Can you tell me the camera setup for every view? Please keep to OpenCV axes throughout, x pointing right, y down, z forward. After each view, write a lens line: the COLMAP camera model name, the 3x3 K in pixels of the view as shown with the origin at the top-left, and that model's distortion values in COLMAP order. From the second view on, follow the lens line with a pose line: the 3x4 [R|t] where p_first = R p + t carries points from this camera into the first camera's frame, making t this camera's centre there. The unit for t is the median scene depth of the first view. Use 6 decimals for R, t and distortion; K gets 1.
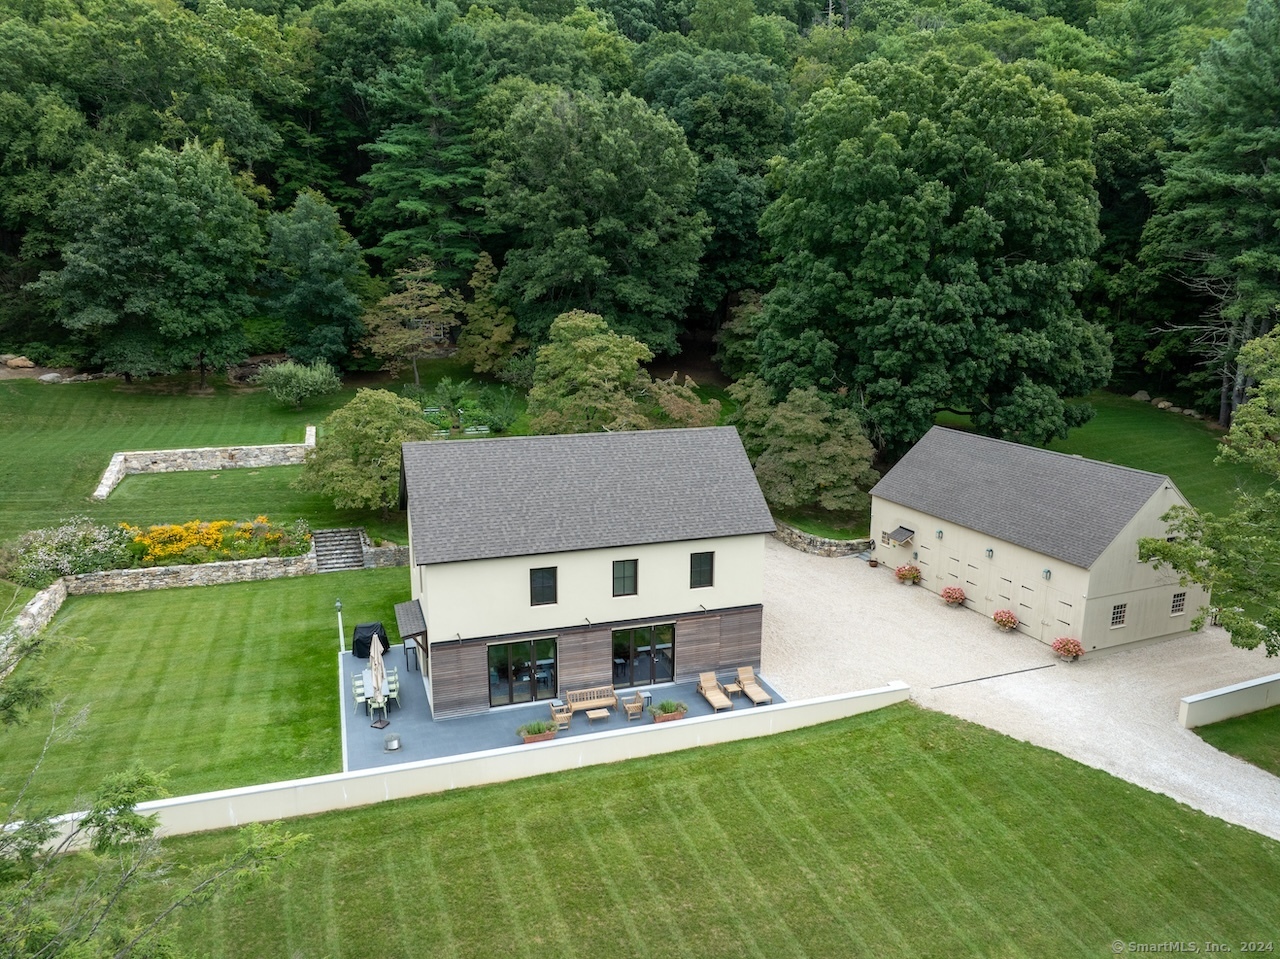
lens RADIAL K [[897.6, 0, 636.8], [0, 897.6, 478.3], [0, 0, 1]] dist [-0.053789, 0.013684]
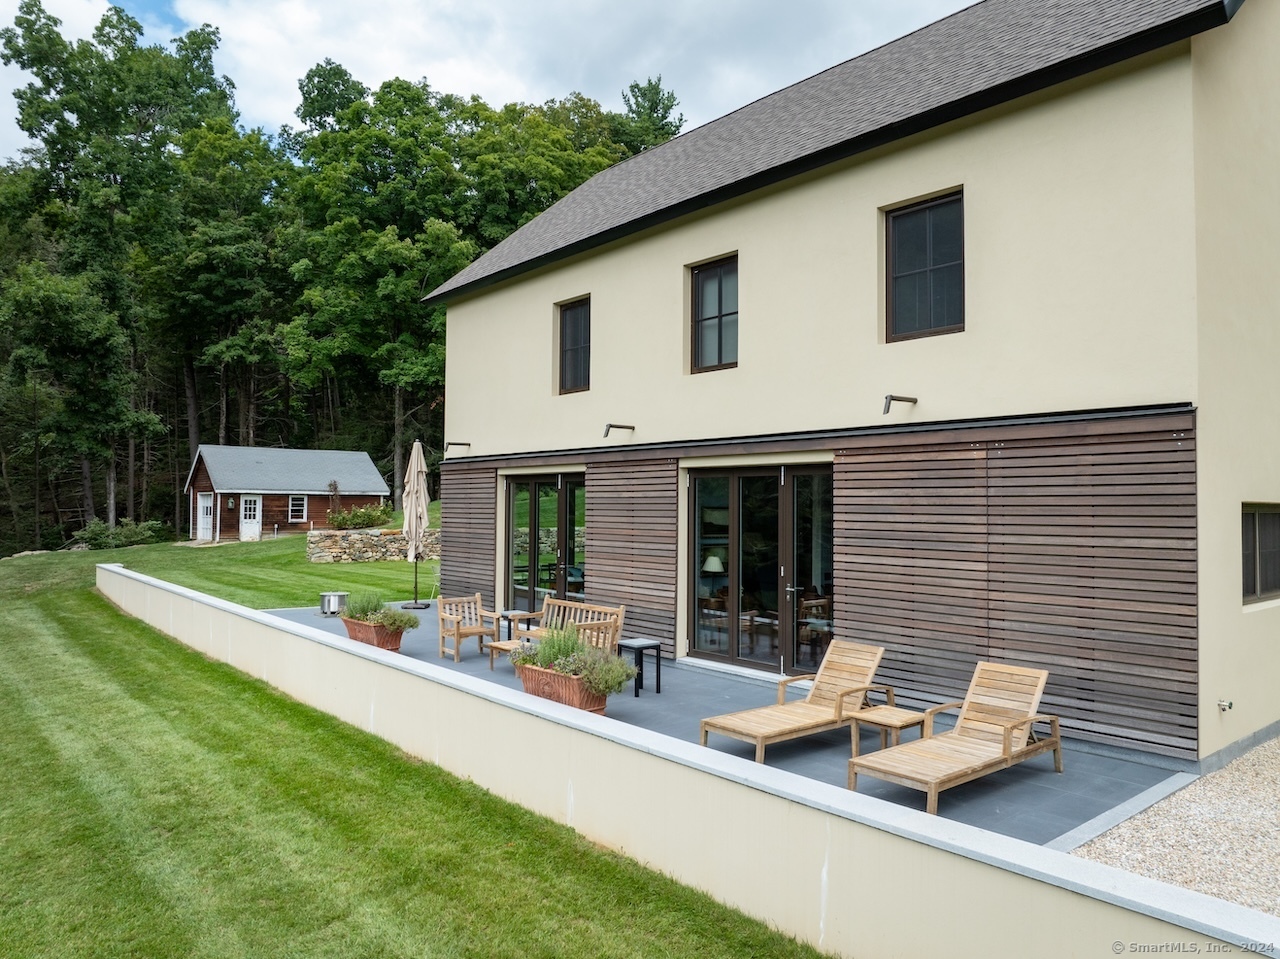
lens RADIAL K [[897.6, 0, 641.0], [0, 897.6, 486.2], [0, 0, 1]] dist [-0.053789, 0.013684]
pose [[0.357084, -0.022738, -0.933795, 0.217022], [-0.200801, 0.974462, -0.100515, 0.156590], [0.912233, 0.223399, 0.343399, 0.624712]]
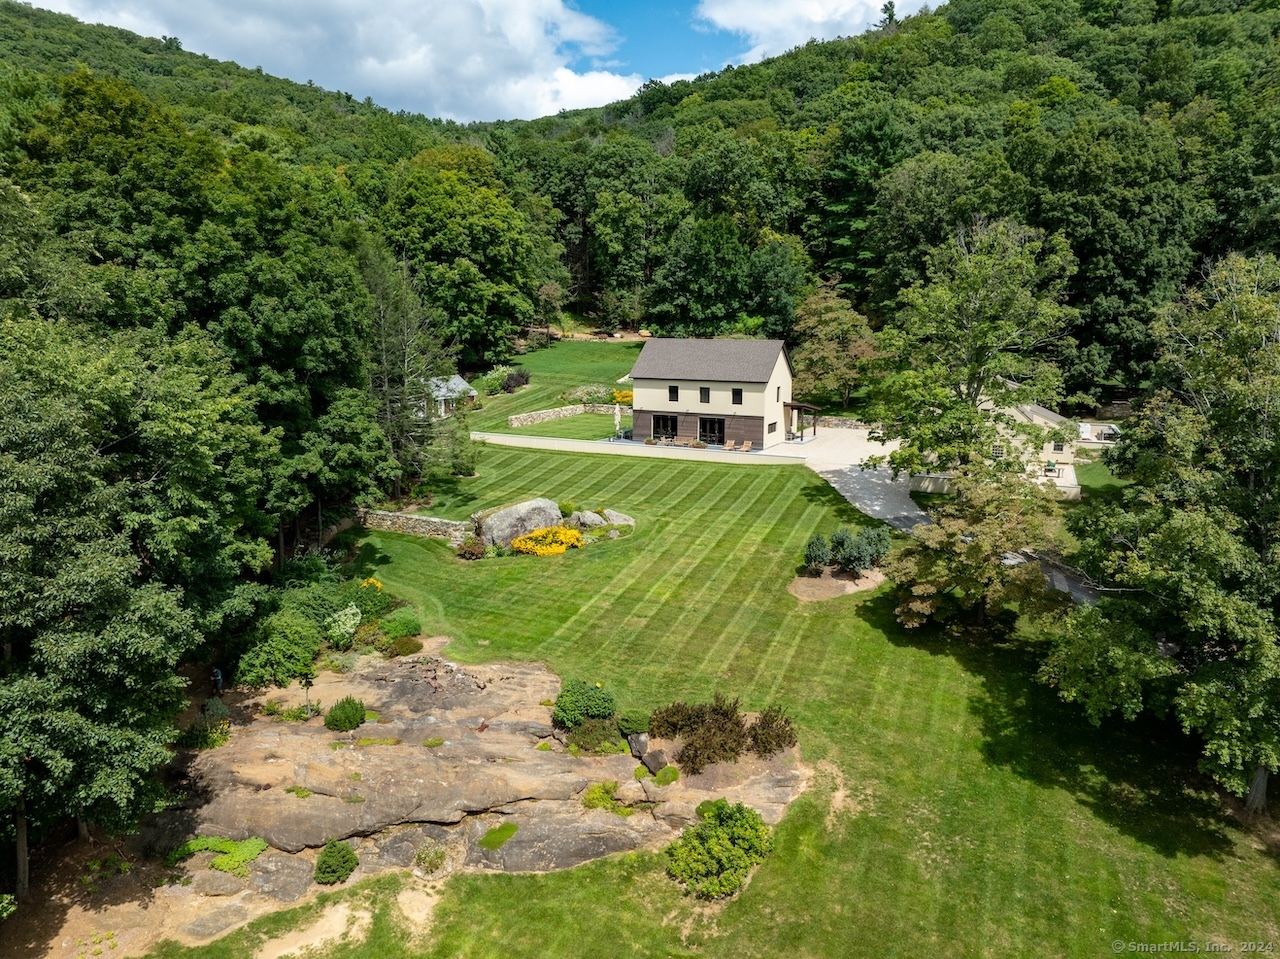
lens RADIAL K [[897.6, 0, 636.4], [0, 897.6, 472.5], [0, 0, 1]] dist [-0.053789, 0.013684]
pose [[0.695331, 0.118782, -0.708806, 1.162862], [-0.148430, 0.988719, 0.020082, 0.214489], [0.703196, 0.091245, 0.705117, -0.602869]]
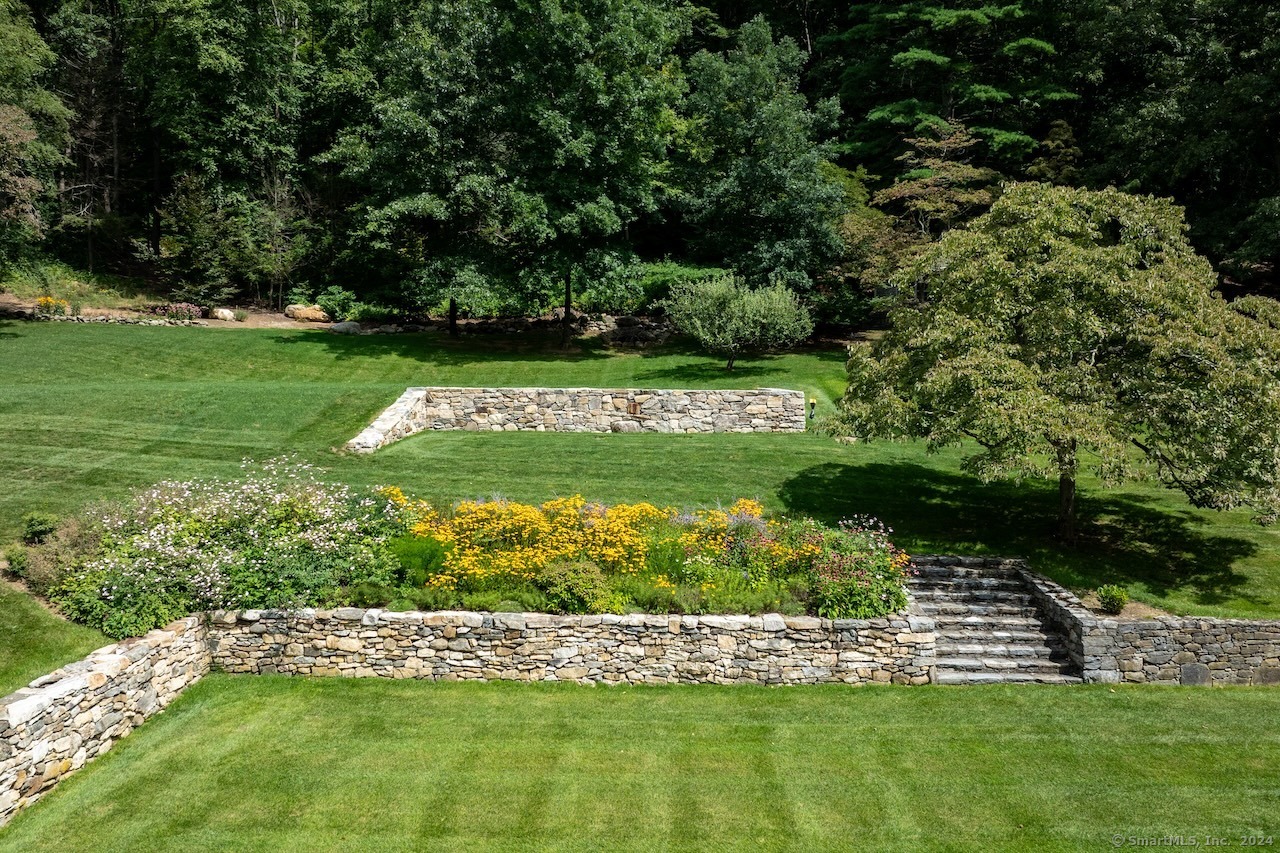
lens RADIAL K [[976.8, 0, 632.8], [0, 976.8, 427.9], [0, 0, 1]] dist [-0.035737, -0.009397]
pose [[0.940403, 0.020345, -0.339454, -0.361097], [-0.077297, 0.984869, -0.155110, 0.084365], [0.331161, 0.172105, 0.927746, 0.672680]]
